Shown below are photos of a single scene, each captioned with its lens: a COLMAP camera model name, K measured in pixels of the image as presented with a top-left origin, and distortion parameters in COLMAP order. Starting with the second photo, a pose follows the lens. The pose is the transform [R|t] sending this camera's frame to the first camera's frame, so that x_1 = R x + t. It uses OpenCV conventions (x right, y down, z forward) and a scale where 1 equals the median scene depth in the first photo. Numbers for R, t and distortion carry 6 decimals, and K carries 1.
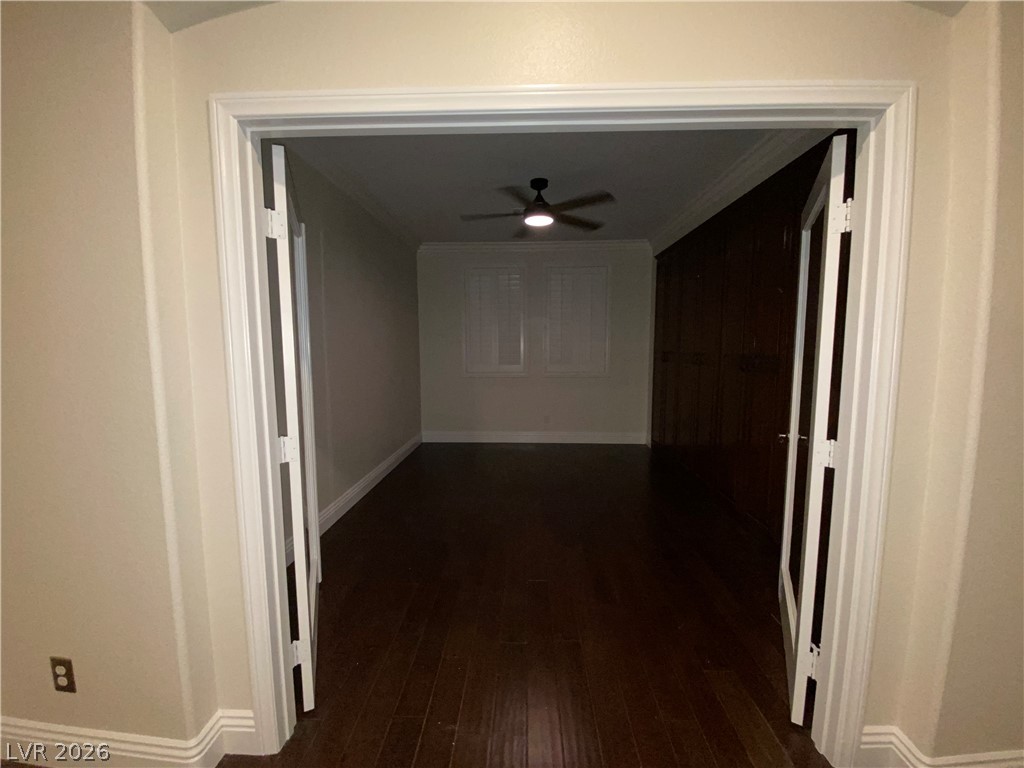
lens RADIAL K [[414.1, 0, 511.3], [0, 414.1, 384.7], [0, 0, 1]] dist [0.056404, -0.040305]
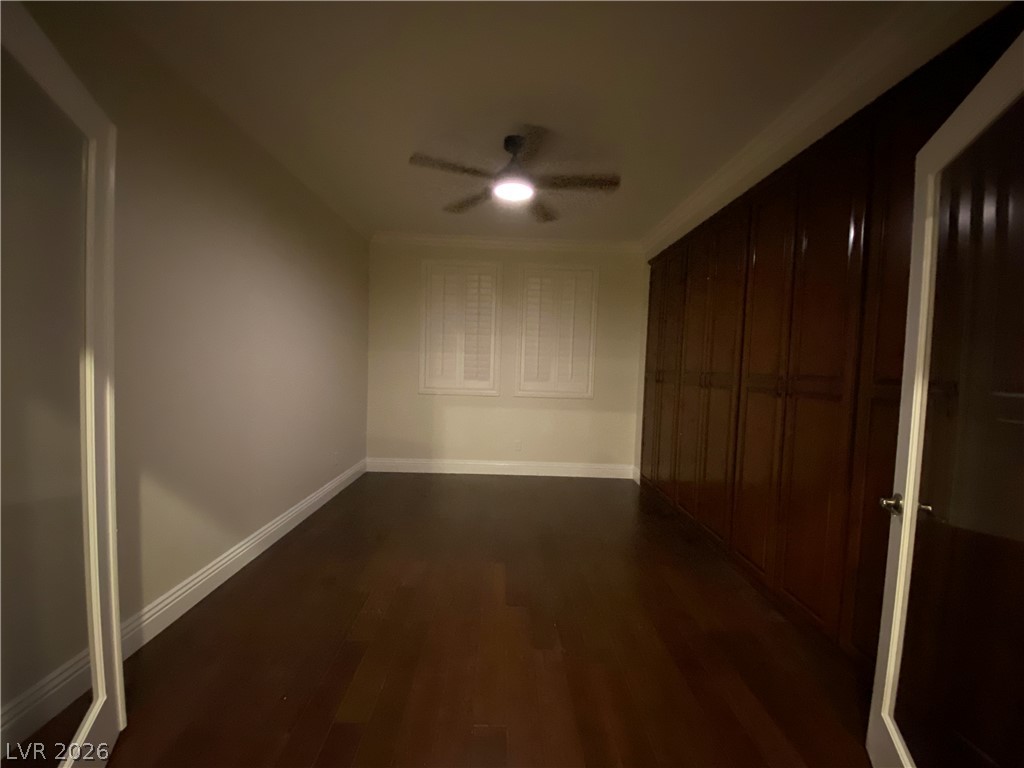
lens RADIAL K [[414.1, 0, 511.3], [0, 414.1, 384.7], [0, 0, 1]] dist [0.056404, -0.040305]
pose [[0.997597, 0.032369, 0.061254, 0.016499], [-0.029524, 0.998468, -0.046796, -0.002786], [-0.062675, 0.044875, 0.997025, 0.165474]]
